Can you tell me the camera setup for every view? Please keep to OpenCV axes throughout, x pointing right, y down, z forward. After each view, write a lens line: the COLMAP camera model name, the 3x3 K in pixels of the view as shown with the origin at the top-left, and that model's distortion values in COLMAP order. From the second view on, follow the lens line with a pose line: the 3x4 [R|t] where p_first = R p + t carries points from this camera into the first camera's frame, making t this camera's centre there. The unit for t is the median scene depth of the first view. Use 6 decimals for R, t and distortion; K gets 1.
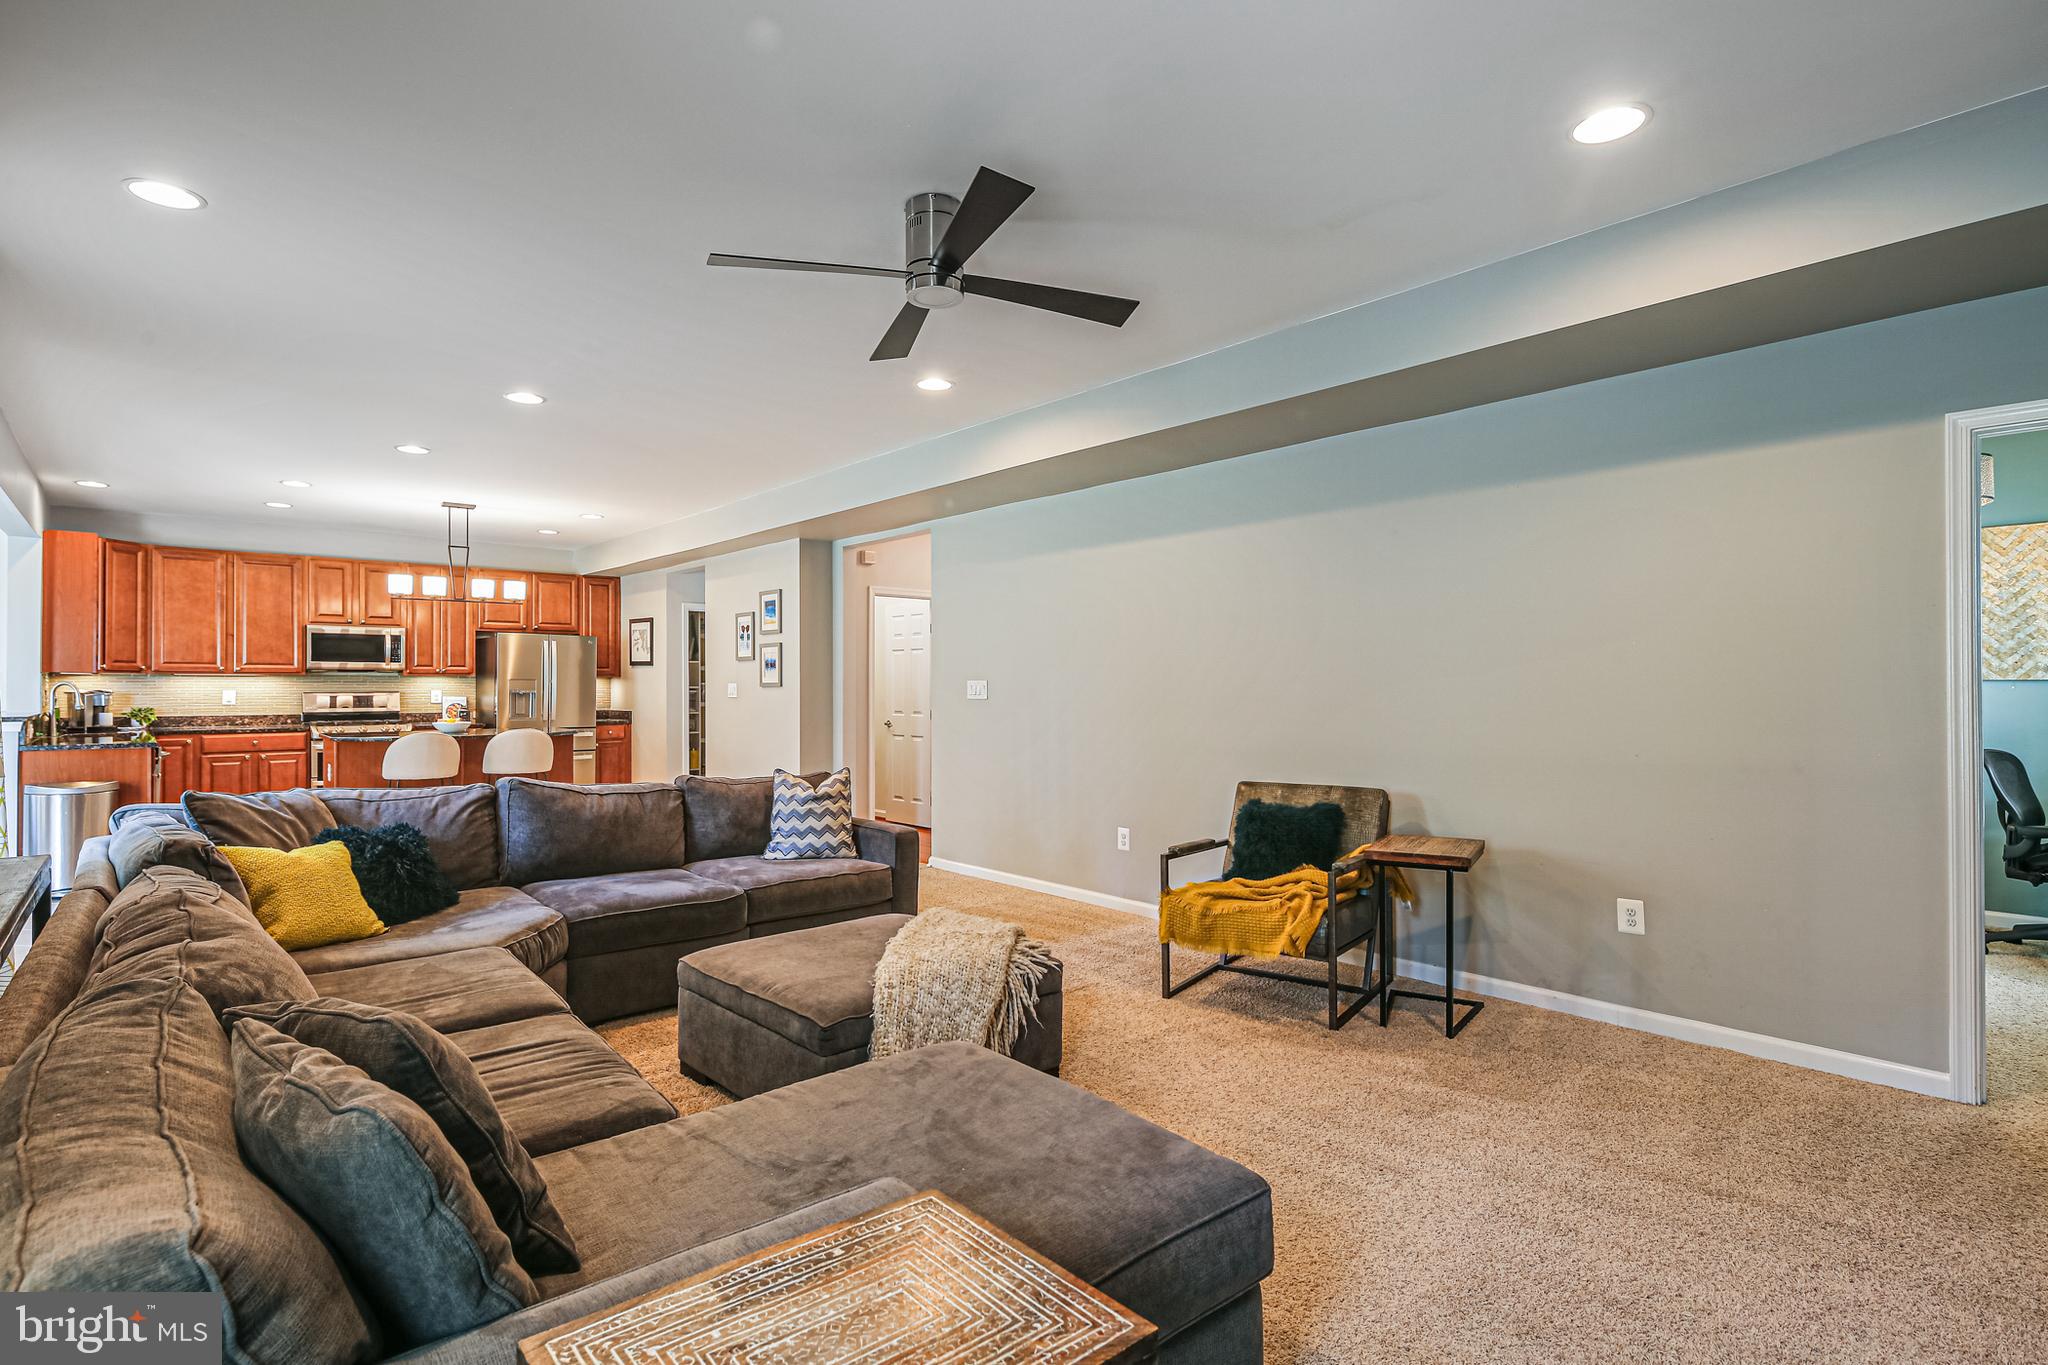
lens RADIAL K [[1011.9, 0, 991.9], [0, 1011.9, 677.8], [0, 0, 1]] dist [0.001608, -0.001764]
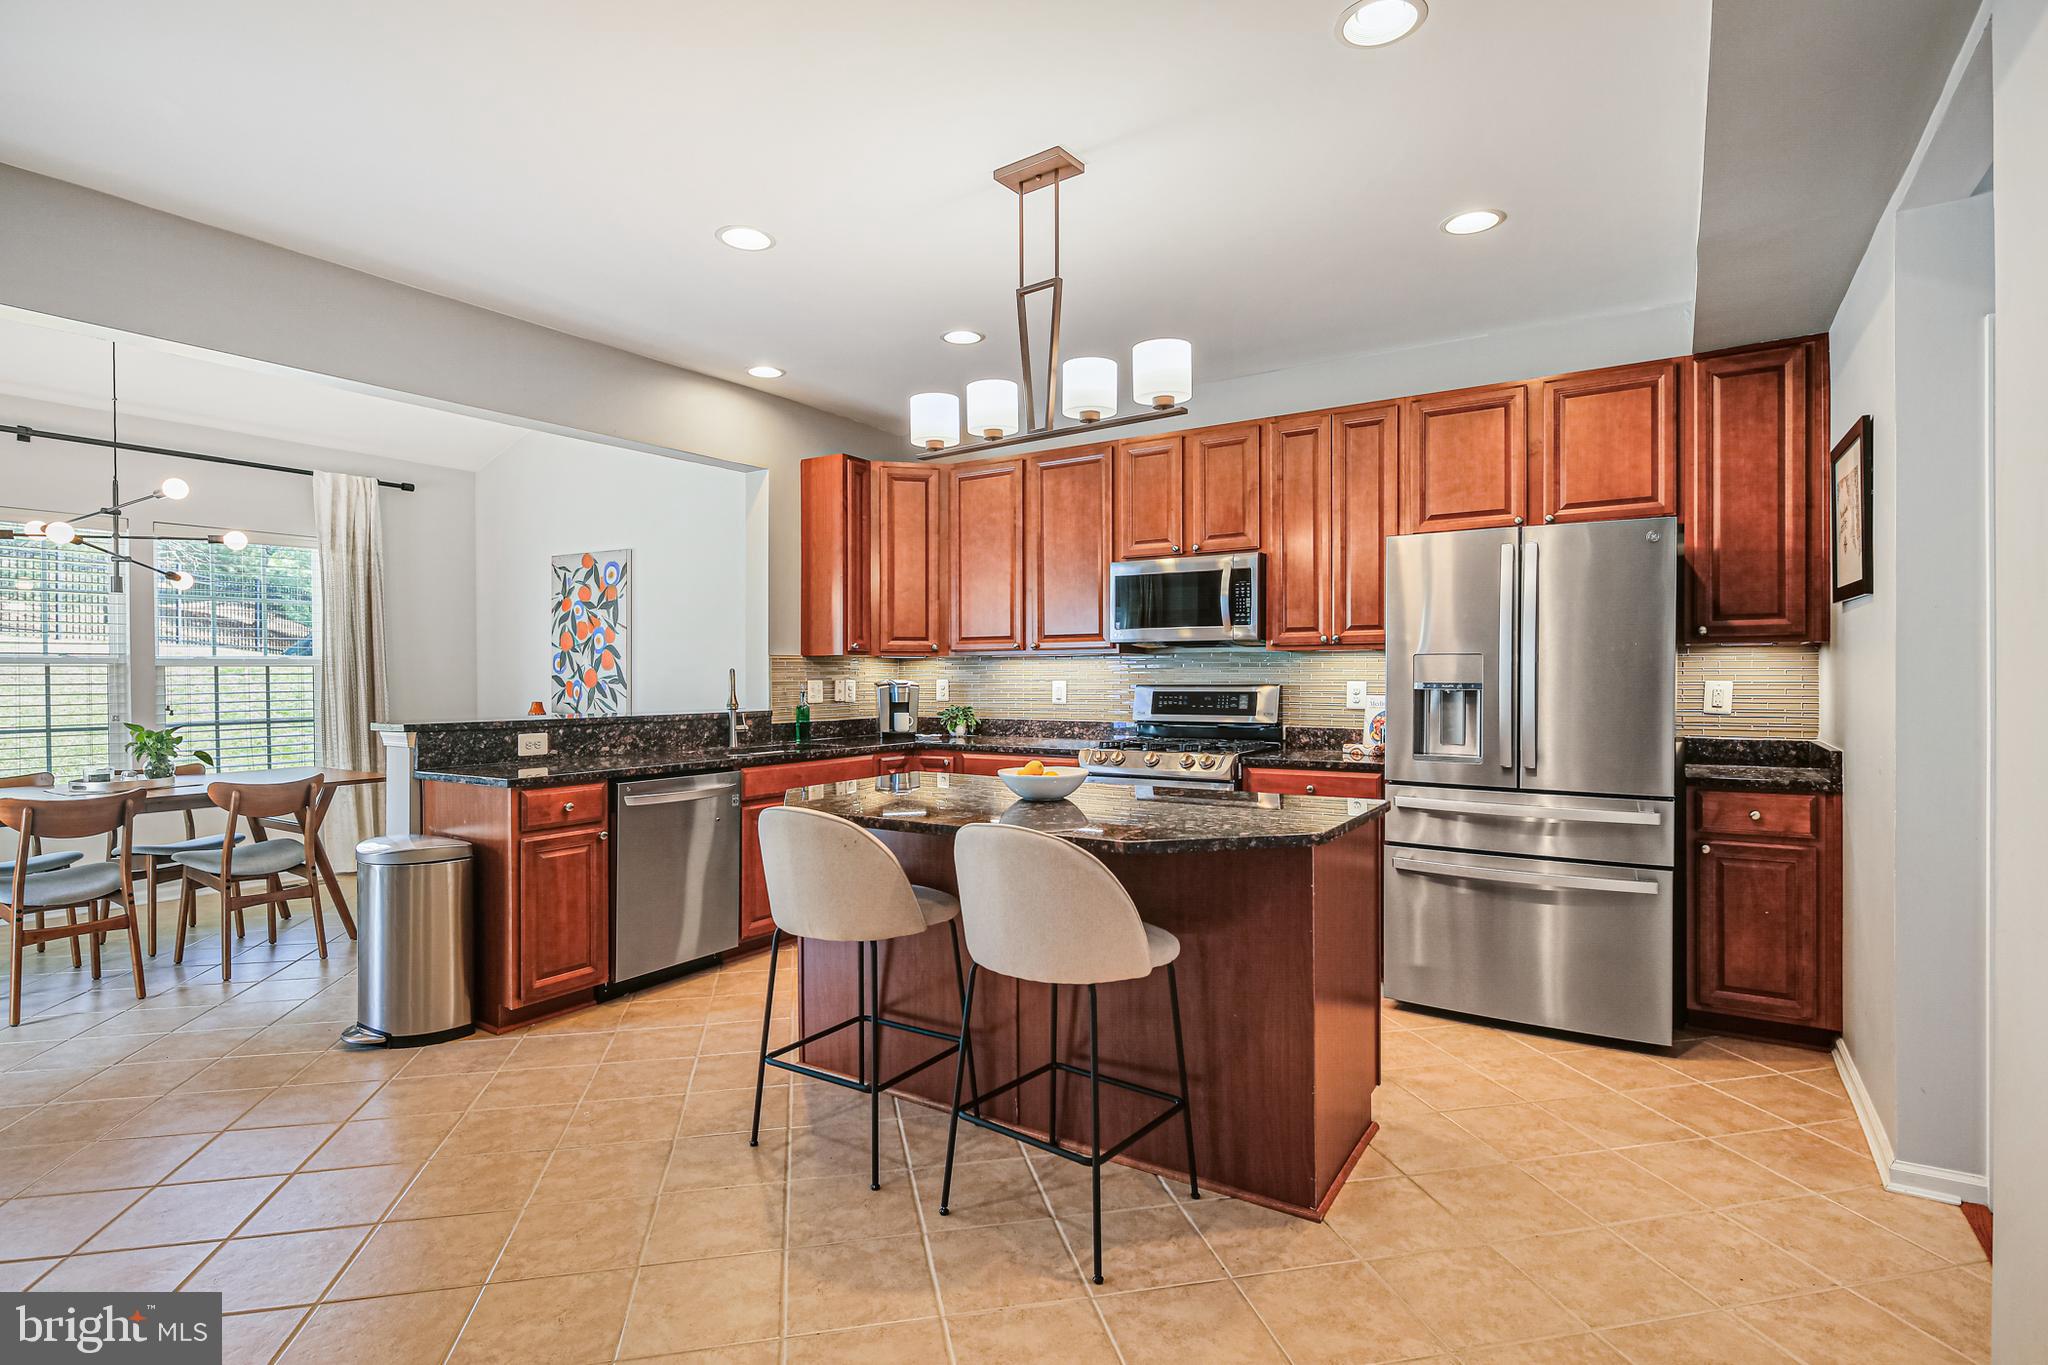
lens RADIAL K [[1011.9, 0, 1007.5], [0, 1011.9, 683.7], [0, 0, 1]] dist [0.001608, -0.001764]
pose [[0.303056, 0.006031, -0.952954, -0.167264], [0.010450, 0.999899, 0.009651, 0.007587], [0.952916, -0.012883, 0.302962, 0.780102]]
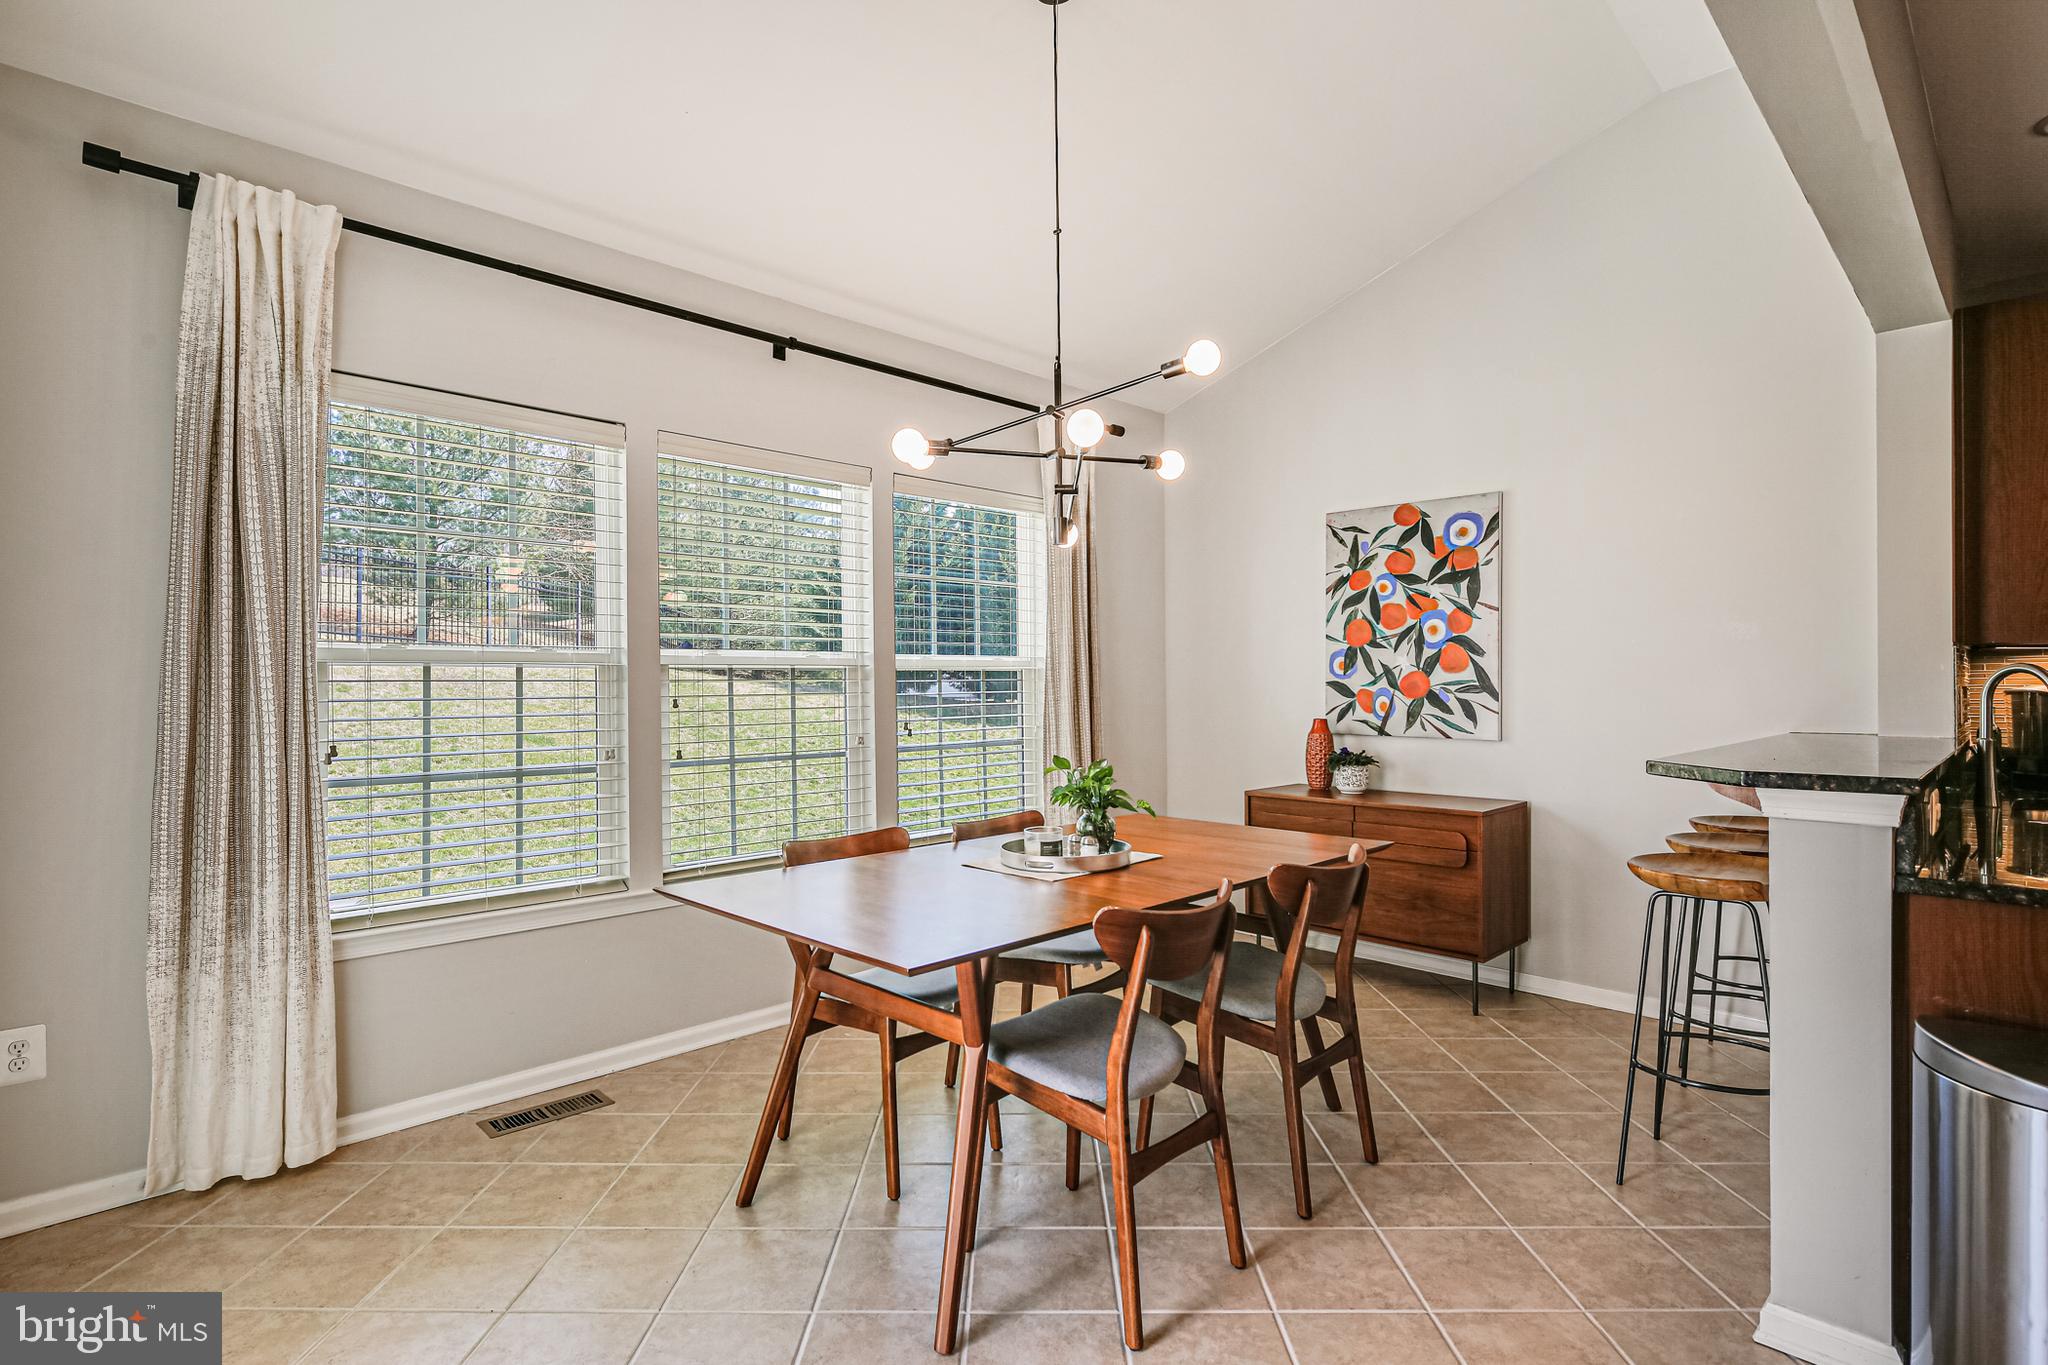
lens RADIAL K [[984.1, 0, 1027.1], [0, 984.1, 686.1], [0, 0, 1]] dist [-0.000836, -0.000006]
pose [[0.066542, -0.000663, -0.997783, -0.472456], [0.013205, 0.999913, 0.000216, 0.005522], [0.997696, -0.013190, 0.066545, 0.497567]]
